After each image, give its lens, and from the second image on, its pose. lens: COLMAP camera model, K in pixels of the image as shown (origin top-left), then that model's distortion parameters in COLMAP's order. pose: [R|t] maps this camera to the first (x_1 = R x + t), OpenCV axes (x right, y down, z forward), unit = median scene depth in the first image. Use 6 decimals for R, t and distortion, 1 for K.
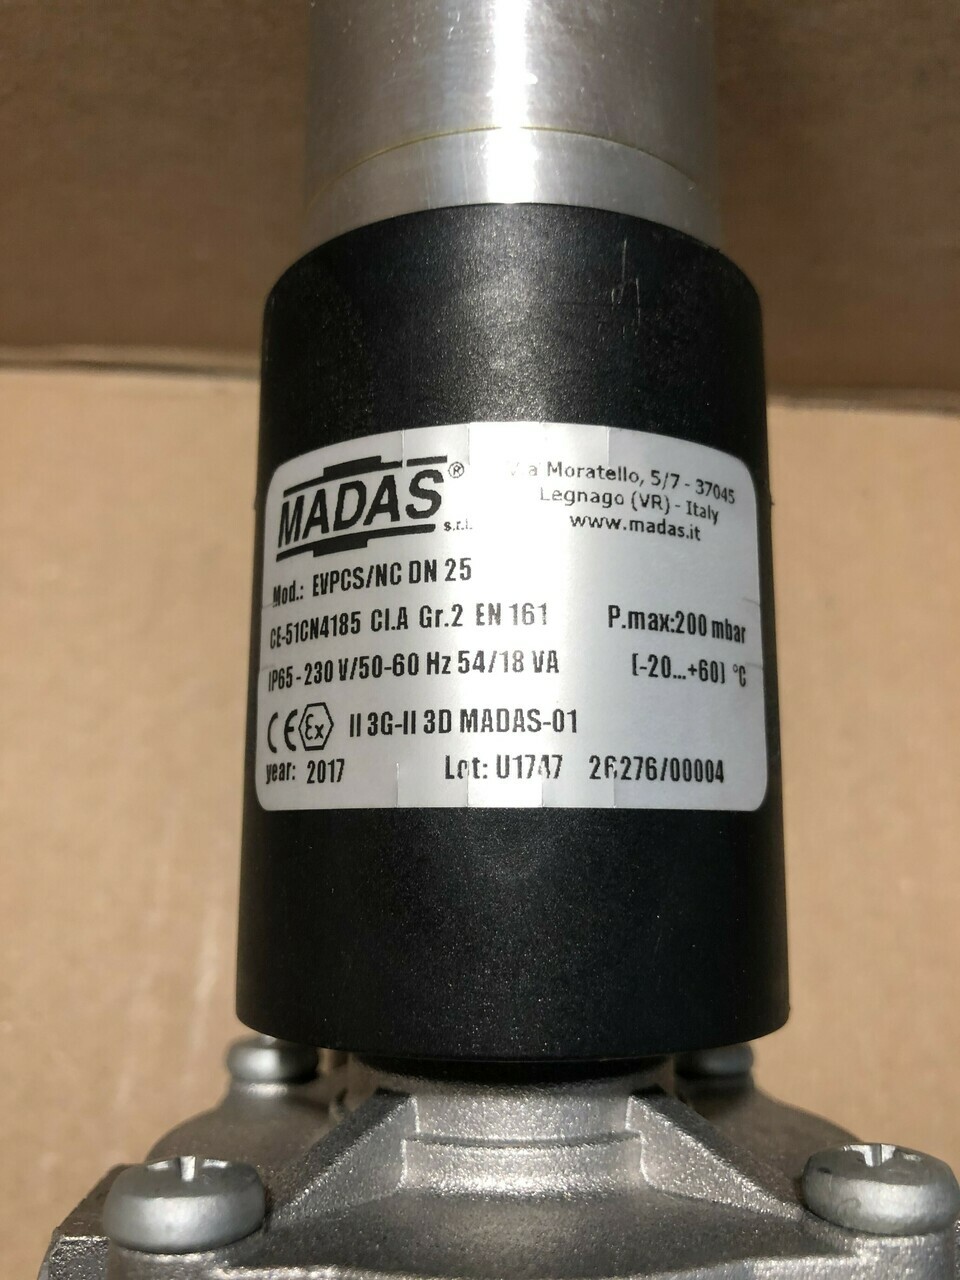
lens RADIAL K [[1037.0, 0, 480.0], [0, 1037.0, 640.0], [0, 0, 1]] dist [0.088766, -0.001715]
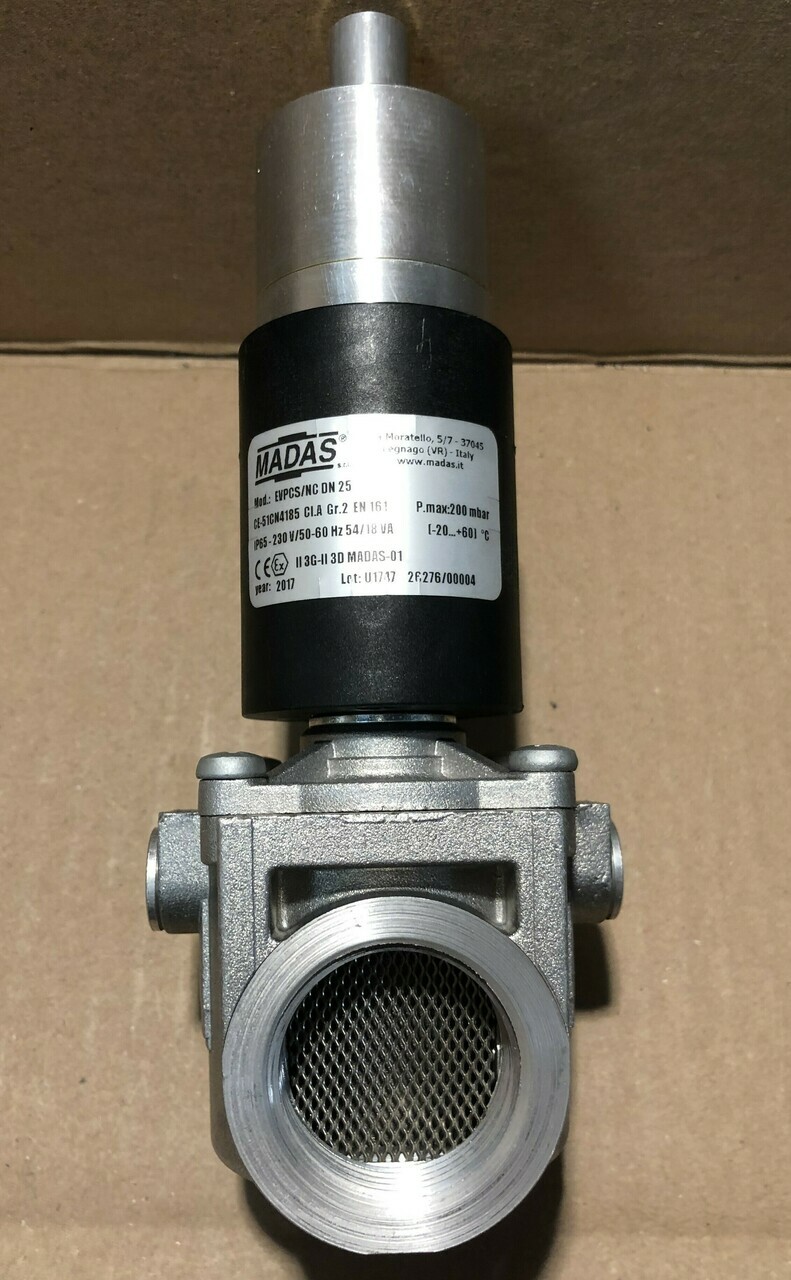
lens RADIAL K [[1055.9, 0, 395.5], [0, 1055.9, 640.0], [0, 0, 1]] dist [0.096888, 0.000172]
pose [[0.999603, -0.027474, -0.006307, 0.083576], [0.027821, 0.997578, 0.063755, 0.105730], [0.004540, -0.063905, 0.997946, -1.124668]]
